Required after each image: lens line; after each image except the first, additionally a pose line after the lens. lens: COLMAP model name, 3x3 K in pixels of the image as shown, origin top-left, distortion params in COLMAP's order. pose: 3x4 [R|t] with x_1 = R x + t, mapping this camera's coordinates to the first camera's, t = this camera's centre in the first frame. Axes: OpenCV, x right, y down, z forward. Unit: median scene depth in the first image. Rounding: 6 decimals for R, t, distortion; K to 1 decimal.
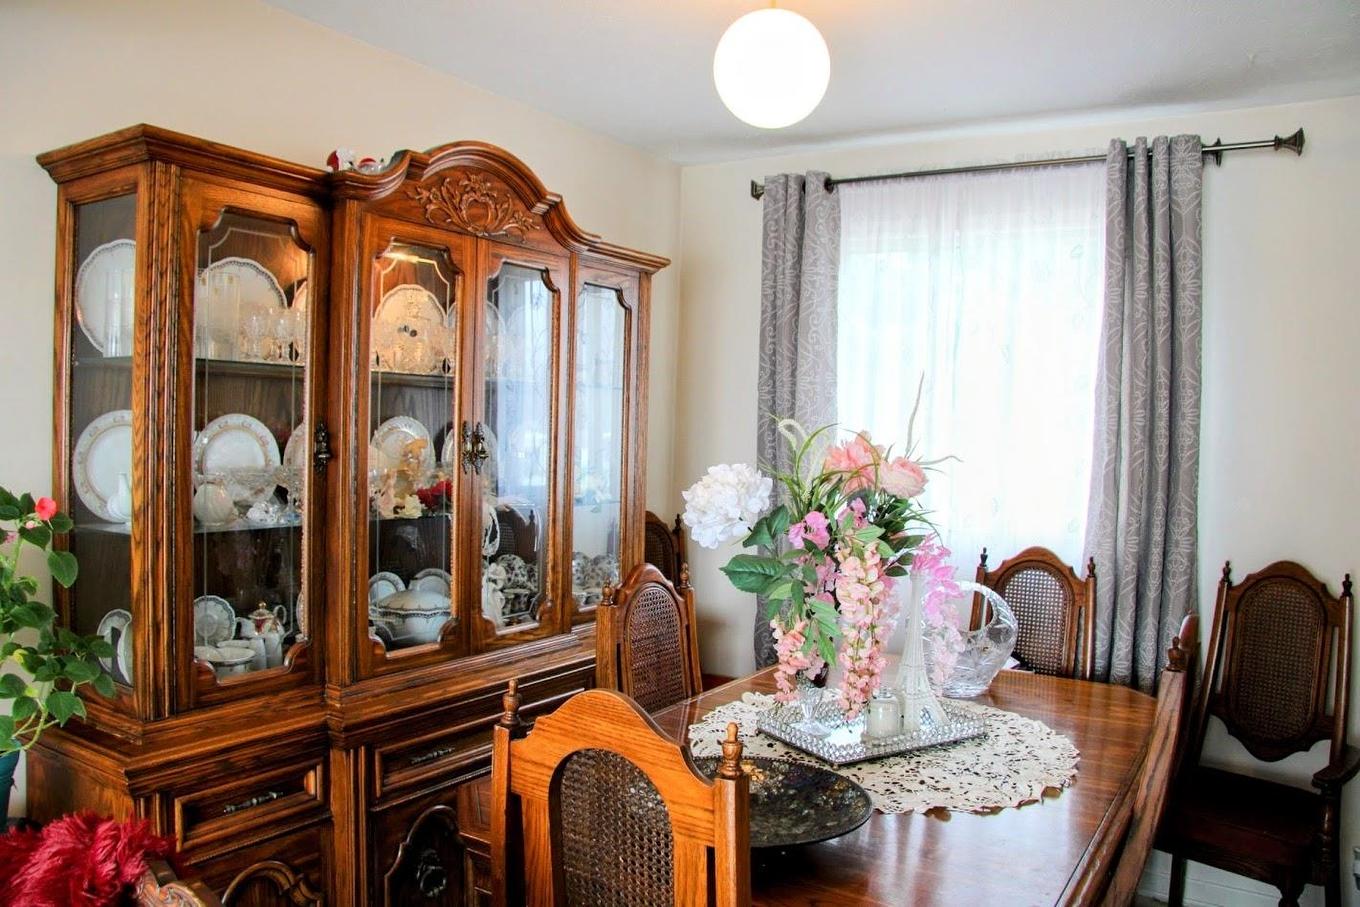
lens RADIAL K [[1069.5, 0, 680.0], [0, 1069.5, 453.5], [0, 0, 1]] dist [-0.172142, 0.125400]
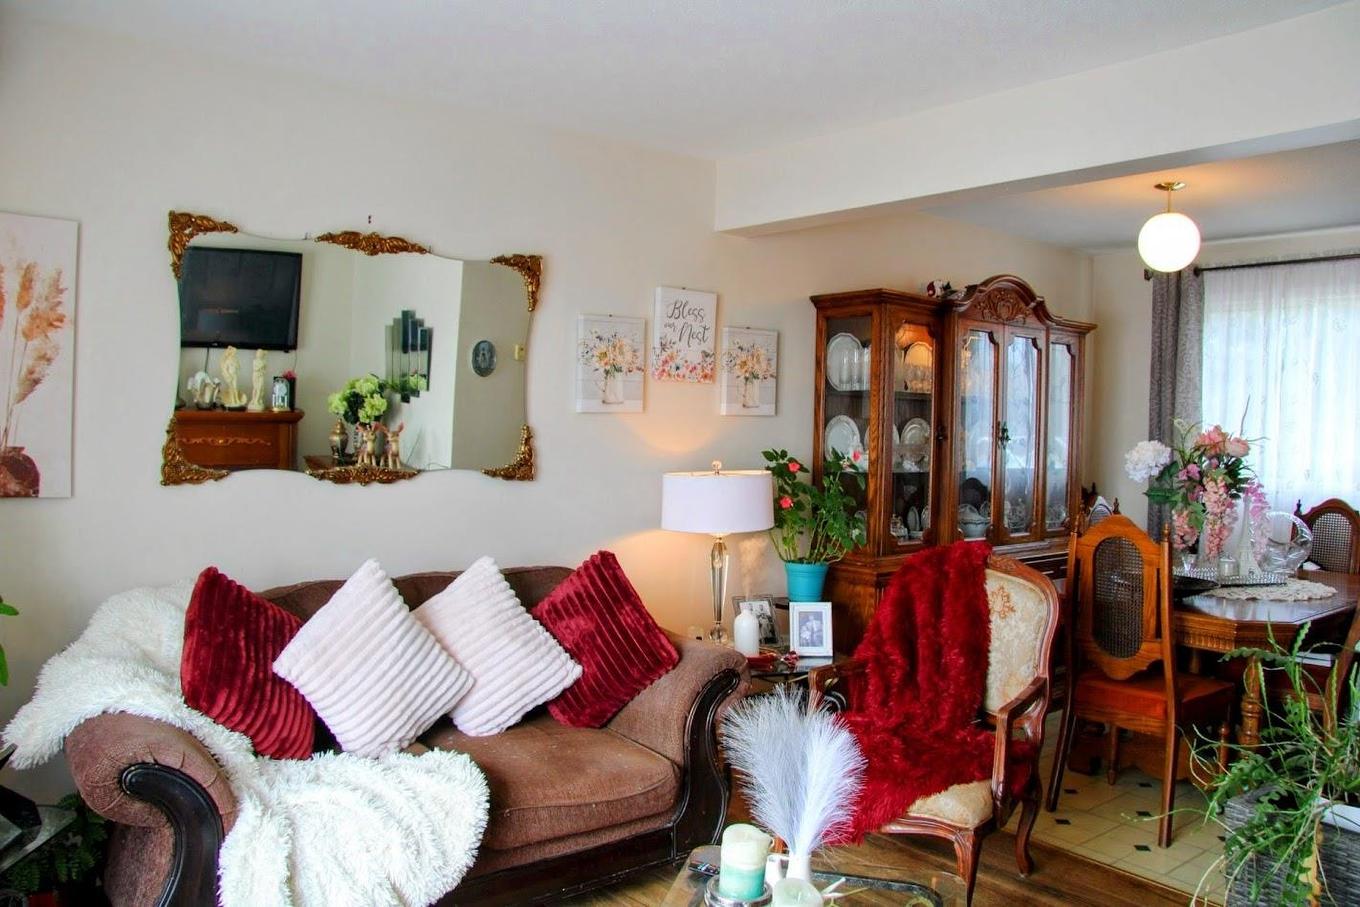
lens RADIAL K [[1069.5, 0, 680.0], [0, 1069.5, 453.5], [0, 0, 1]] dist [-0.172142, 0.125400]
pose [[0.949403, 0.003061, -0.314046, -0.141254], [-0.005151, 0.999970, -0.005826, 0.038648], [0.314019, 0.007149, 0.949390, -0.910378]]
